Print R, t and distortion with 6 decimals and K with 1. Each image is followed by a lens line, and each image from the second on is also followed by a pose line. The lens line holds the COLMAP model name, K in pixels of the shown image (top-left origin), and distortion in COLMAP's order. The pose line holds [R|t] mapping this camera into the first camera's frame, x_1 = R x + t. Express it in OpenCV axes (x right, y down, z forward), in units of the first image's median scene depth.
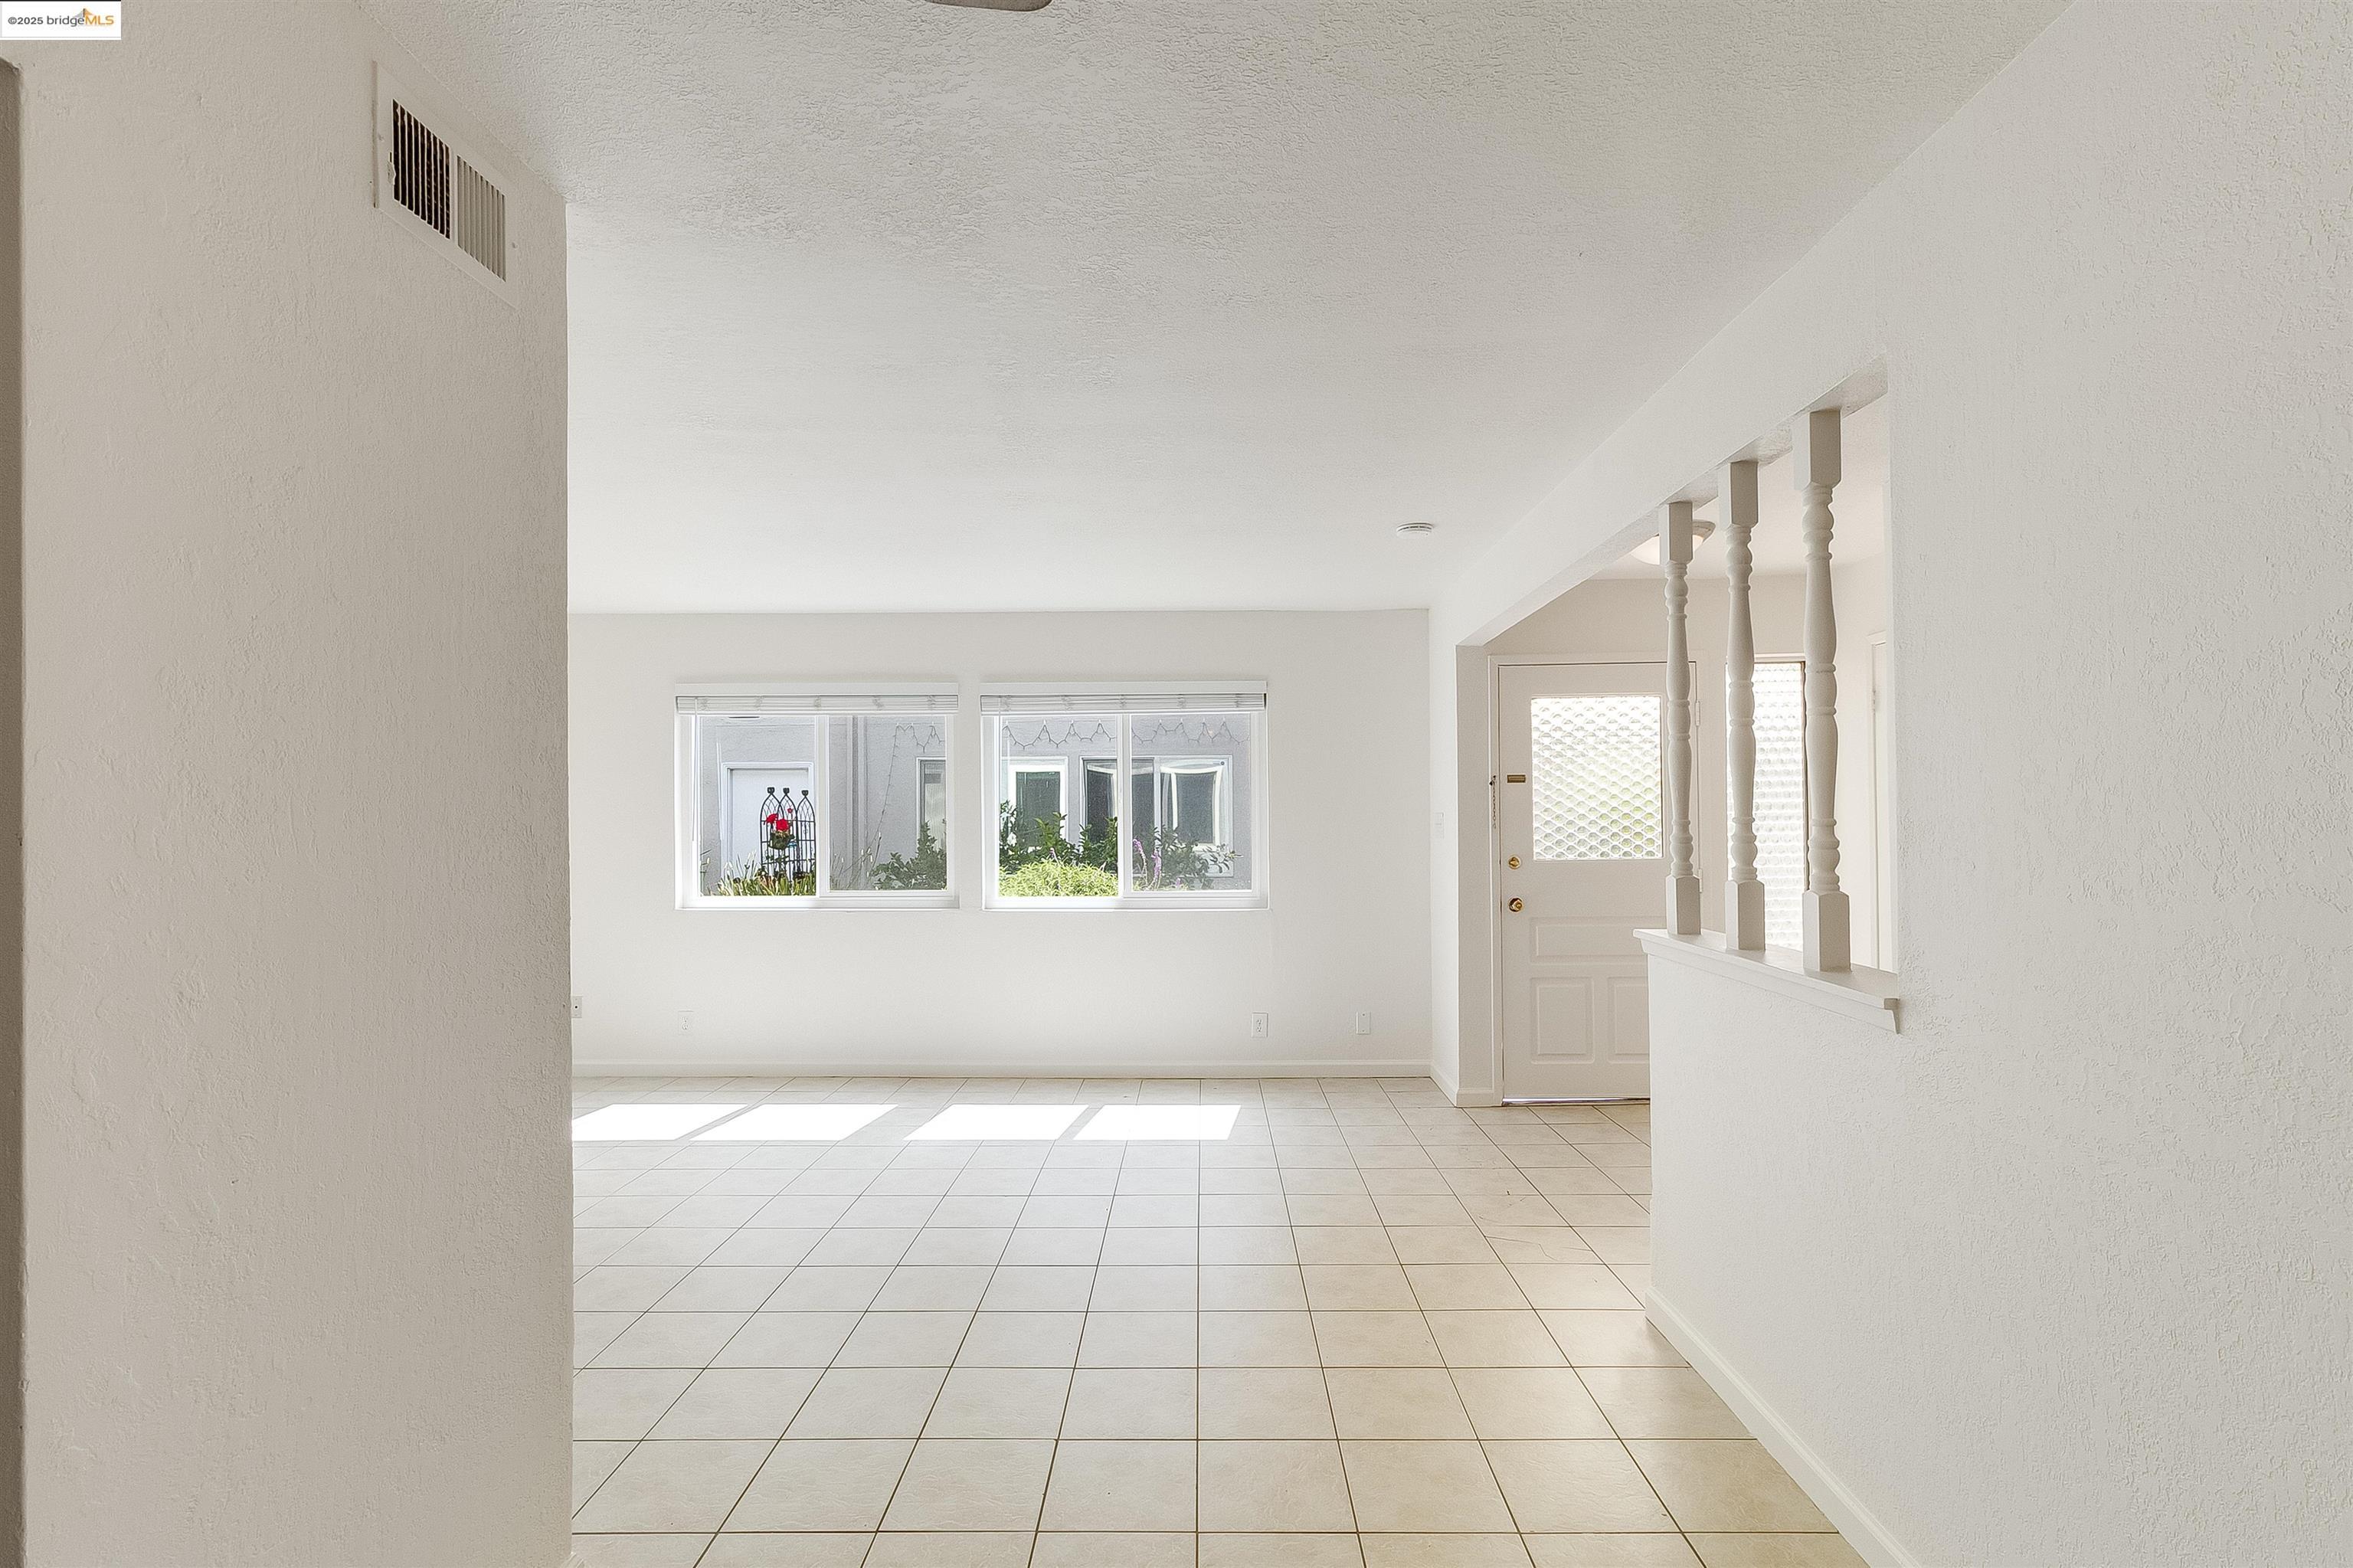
lens RADIAL K [[1103.0, 0, 1191.4], [0, 1103.0, 804.5], [0, 0, 1]] dist [0.006368, -0.000014]
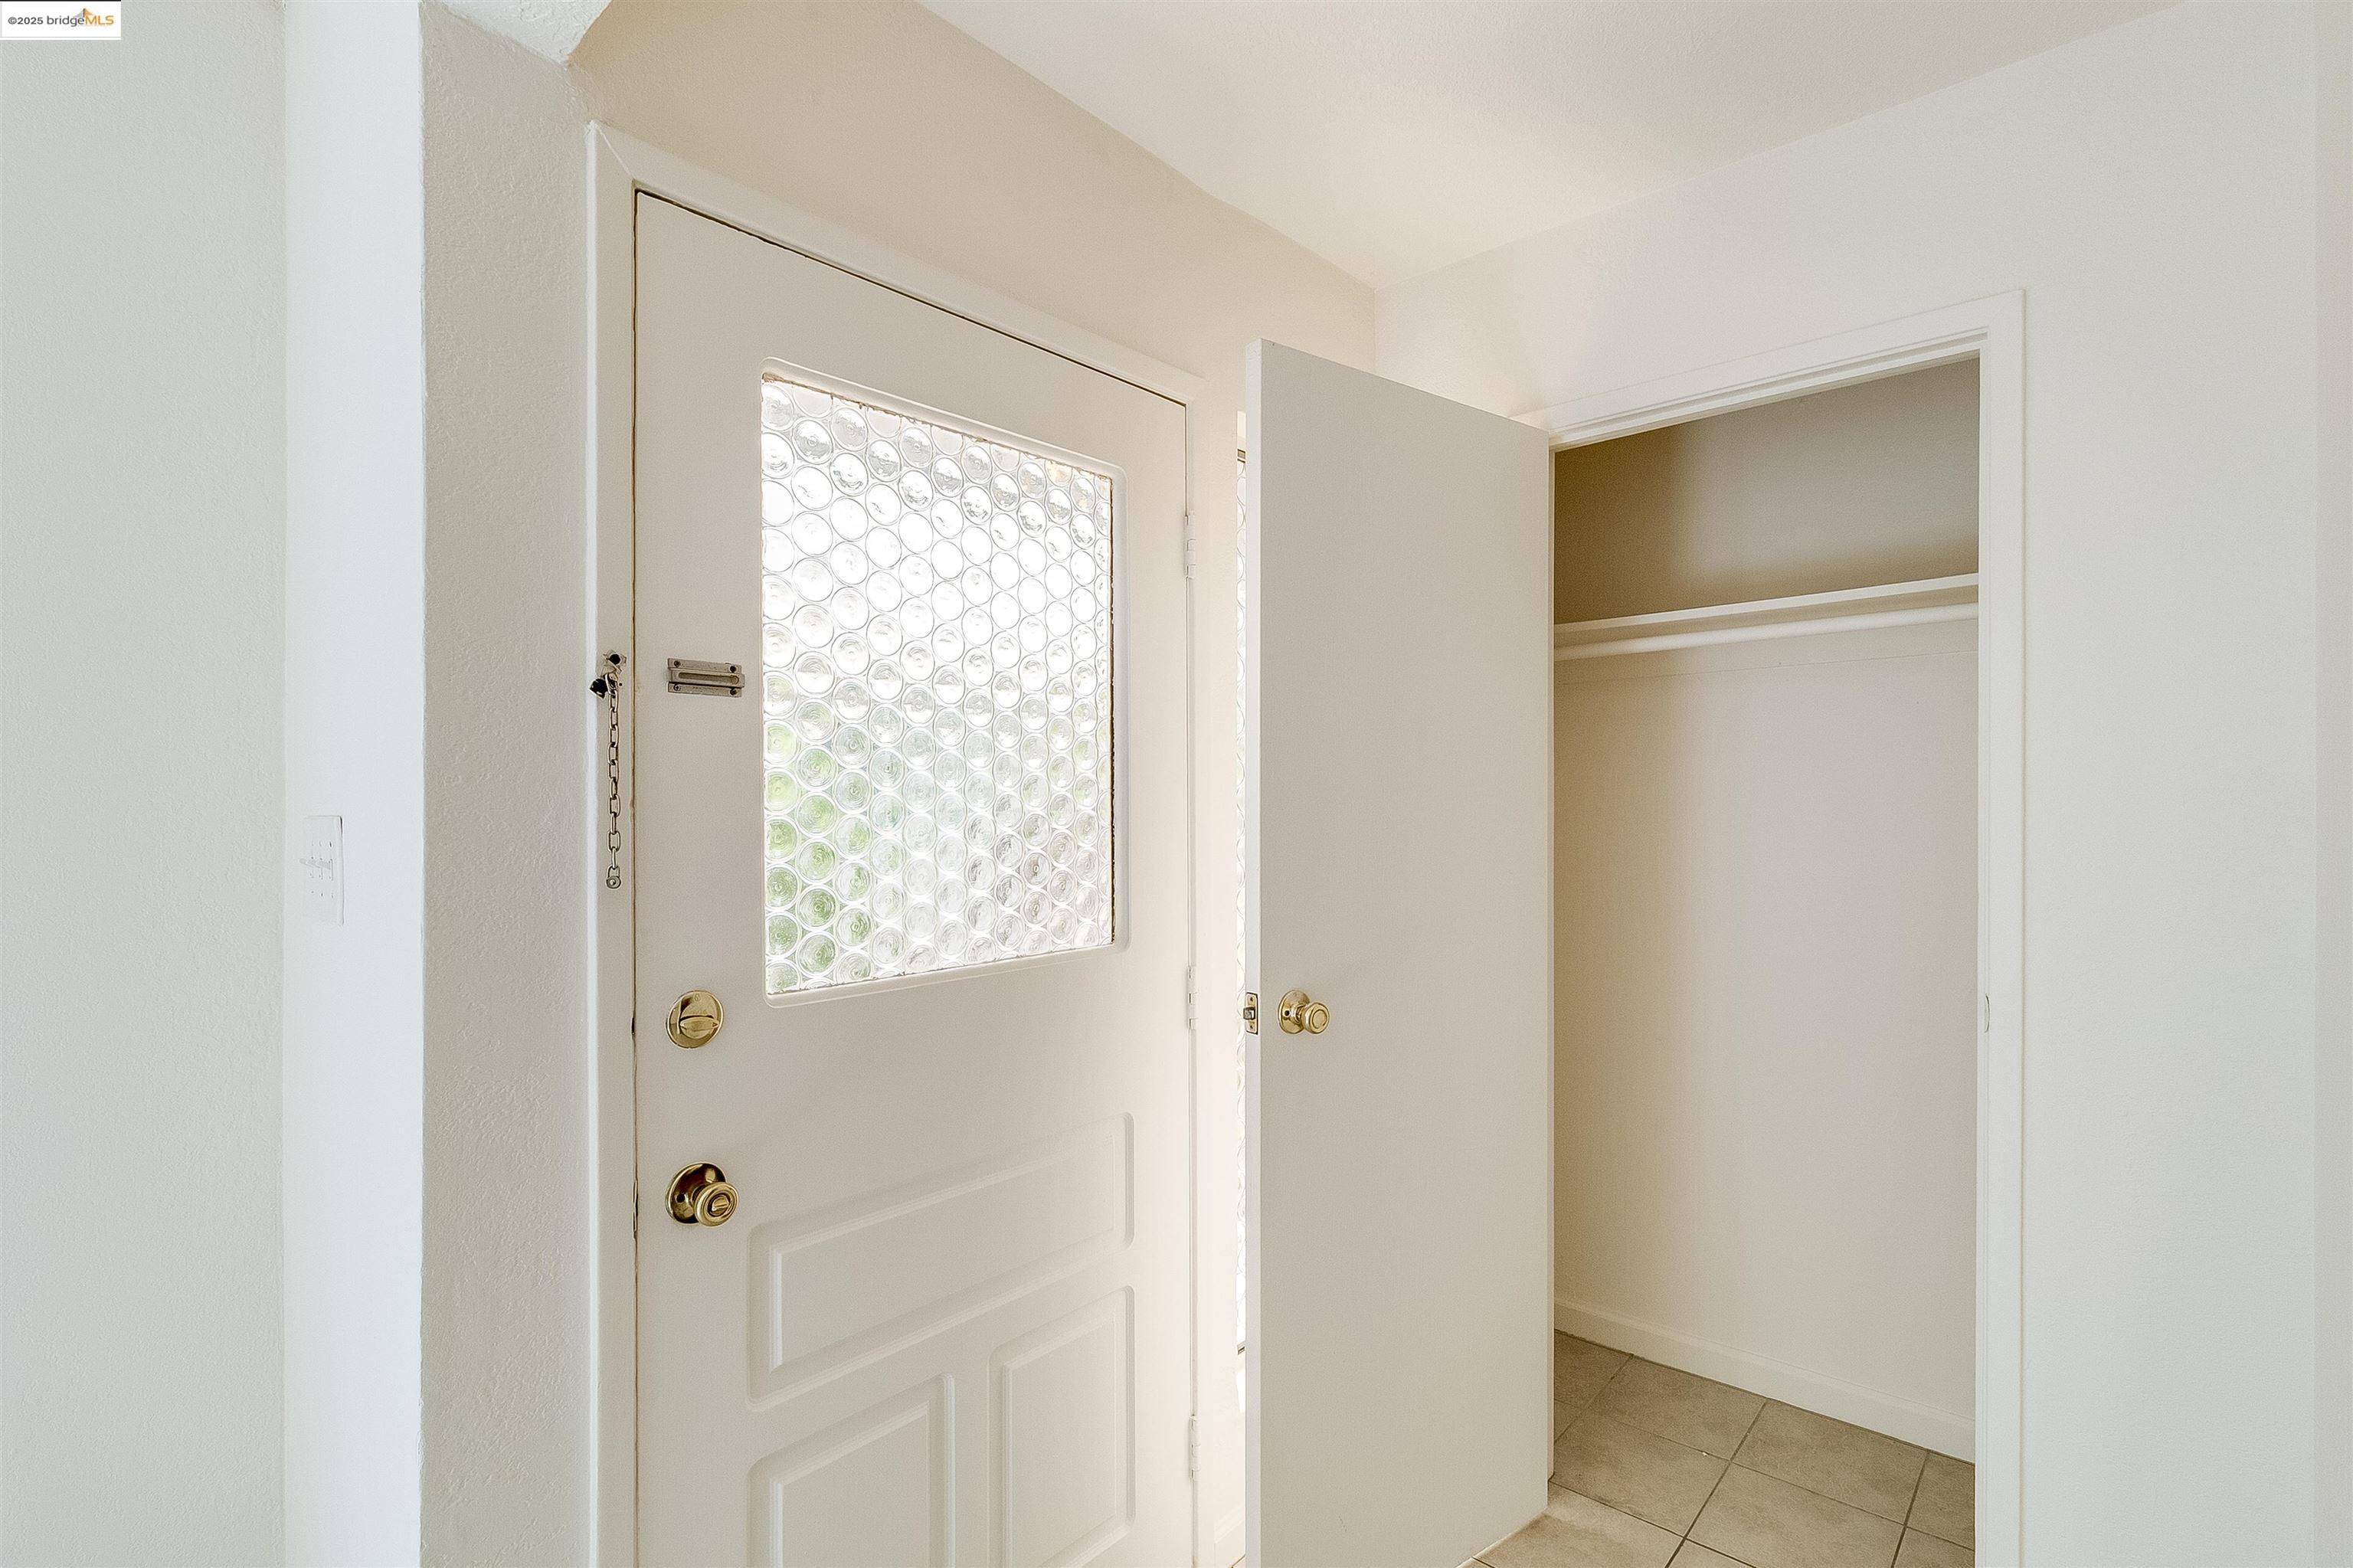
lens RADIAL K [[1113.2, 0, 1165.4], [0, 1113.2, 808.9], [0, 0, 1]] dist [-0.000276, 0.002171]
pose [[0.669848, 0.000231, 0.742498, 0.170580], [-0.020700, 0.999617, 0.018363, -0.000927], [-0.742210, -0.027670, 0.669596, 0.720322]]
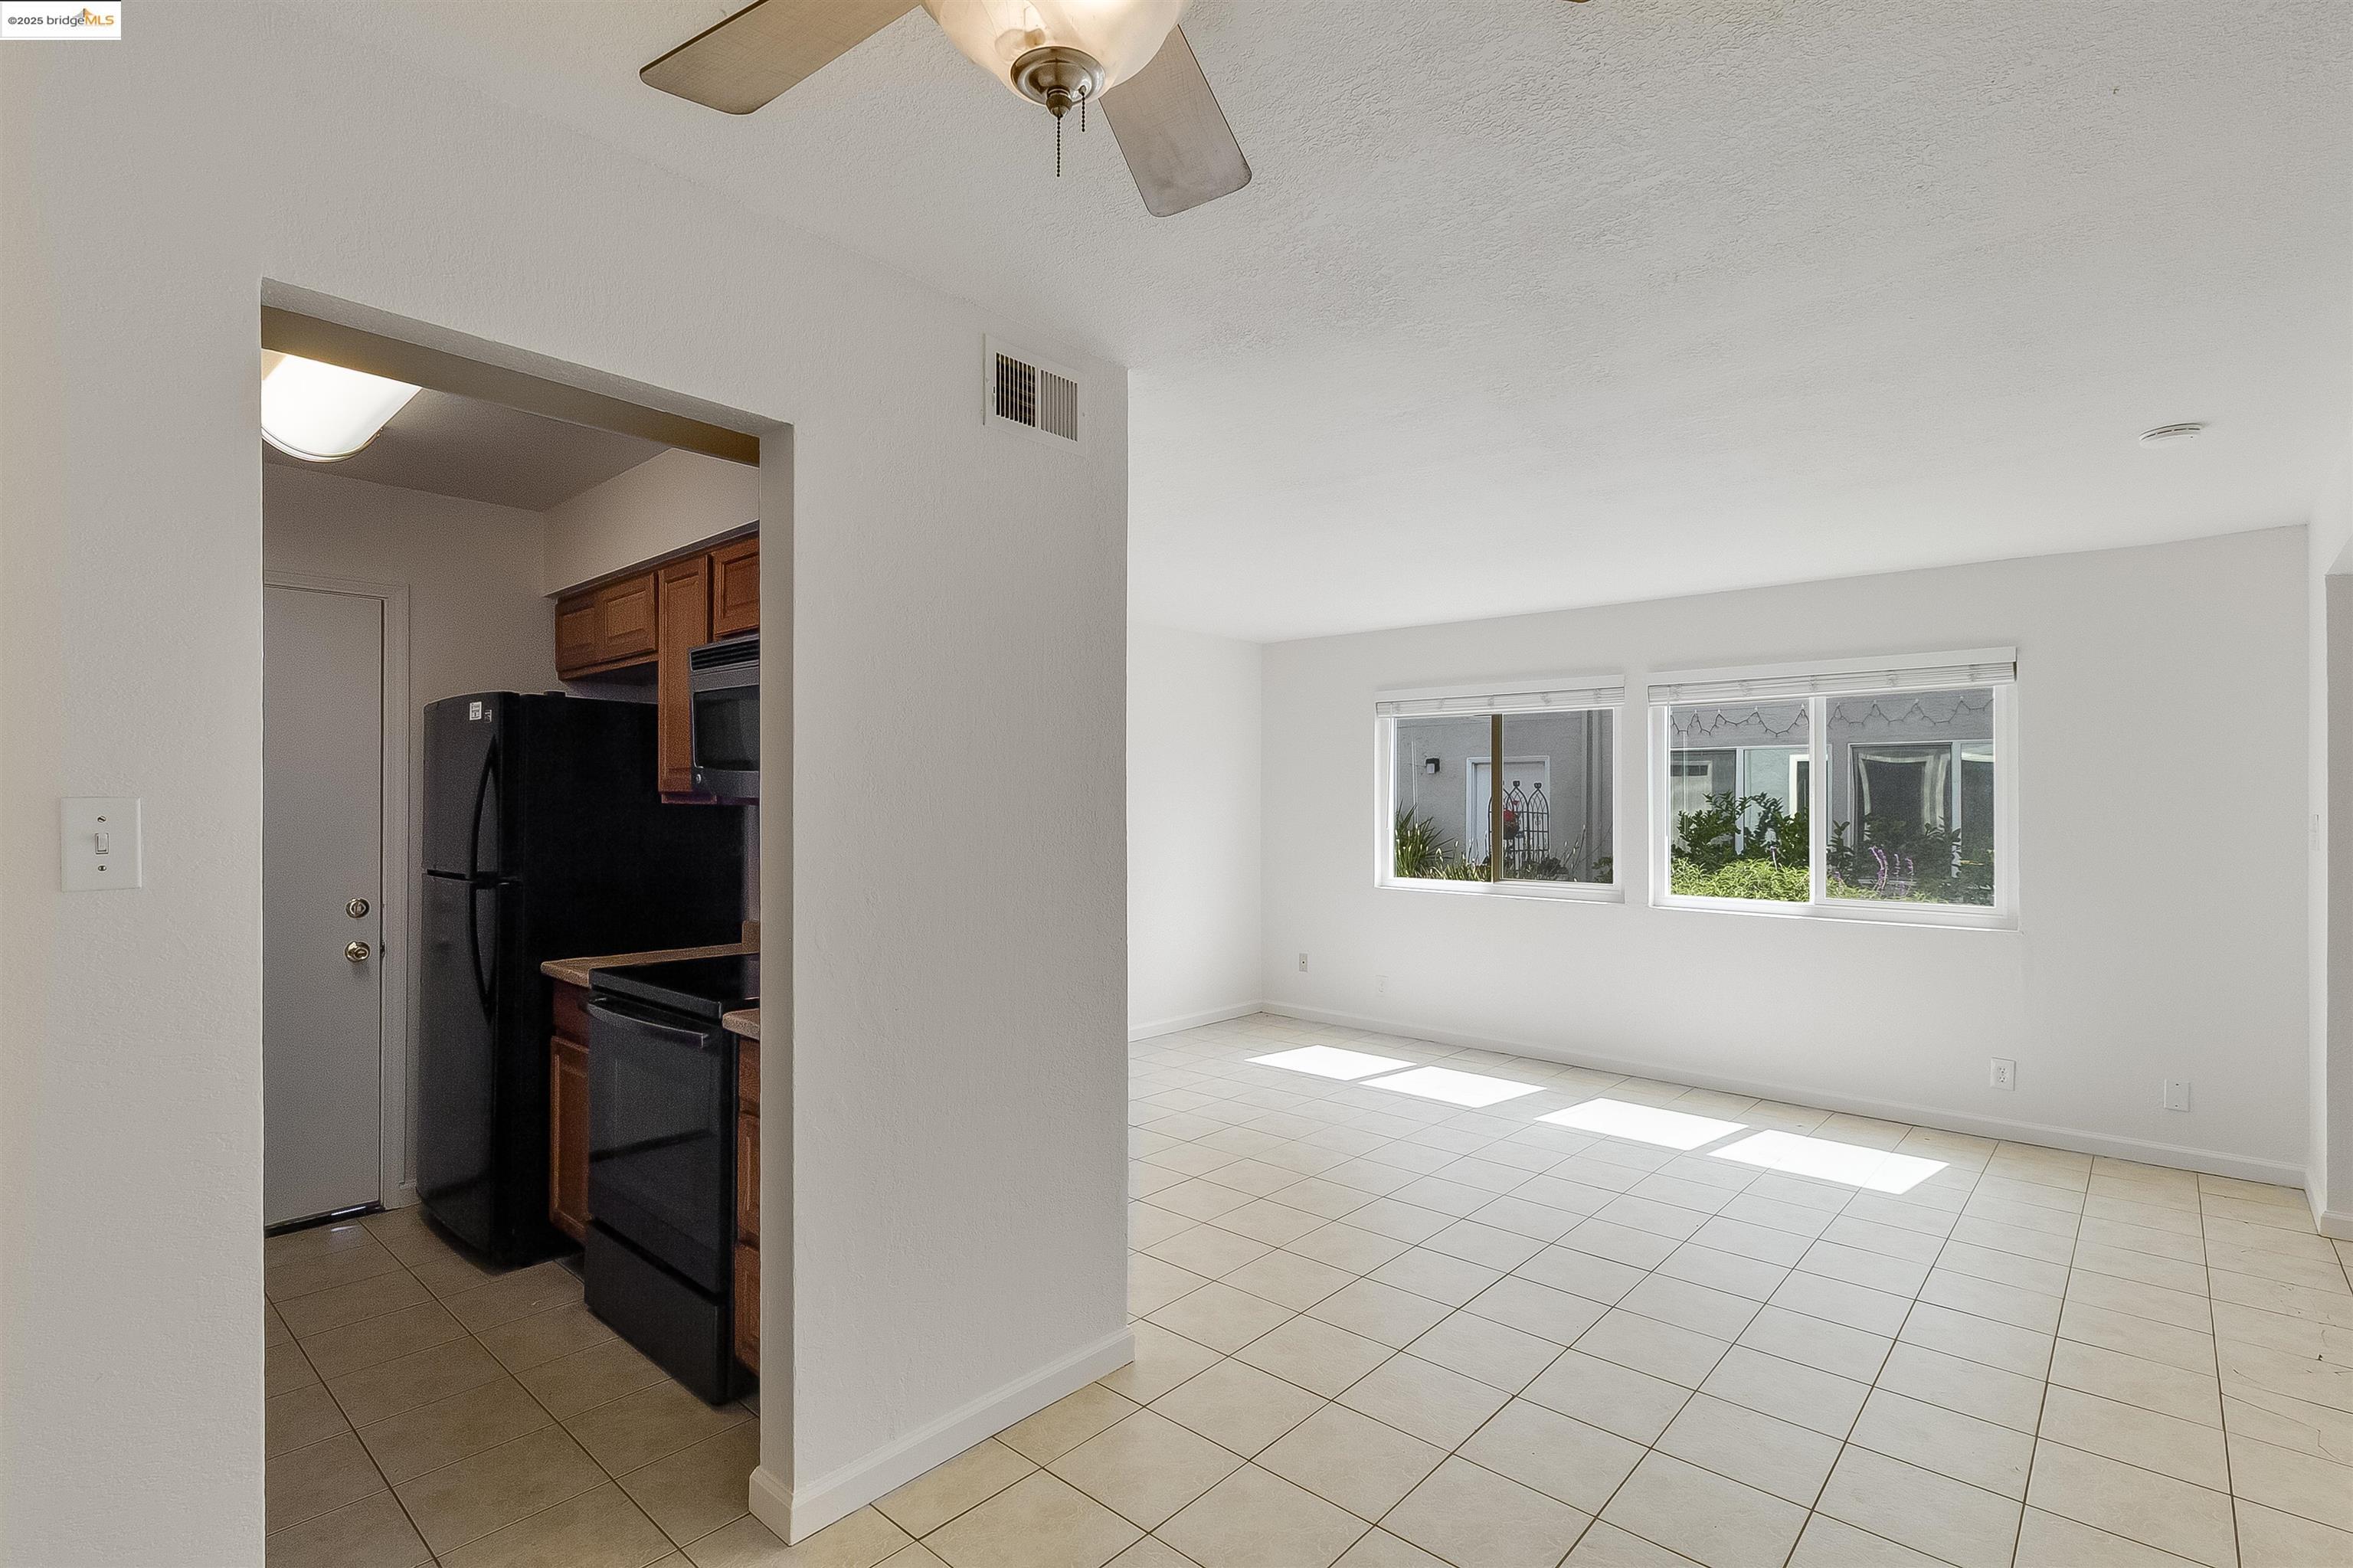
lens RADIAL K [[1103.0, 0, 1179.4], [0, 1103.0, 803.0], [0, 0, 1]] dist [0.006368, -0.000014]
pose [[0.754564, 0.009524, -0.656158, 0.145133], [-0.005596, 0.999952, 0.008079, -0.001418], [0.656203, -0.002425, 0.754581, -0.005928]]
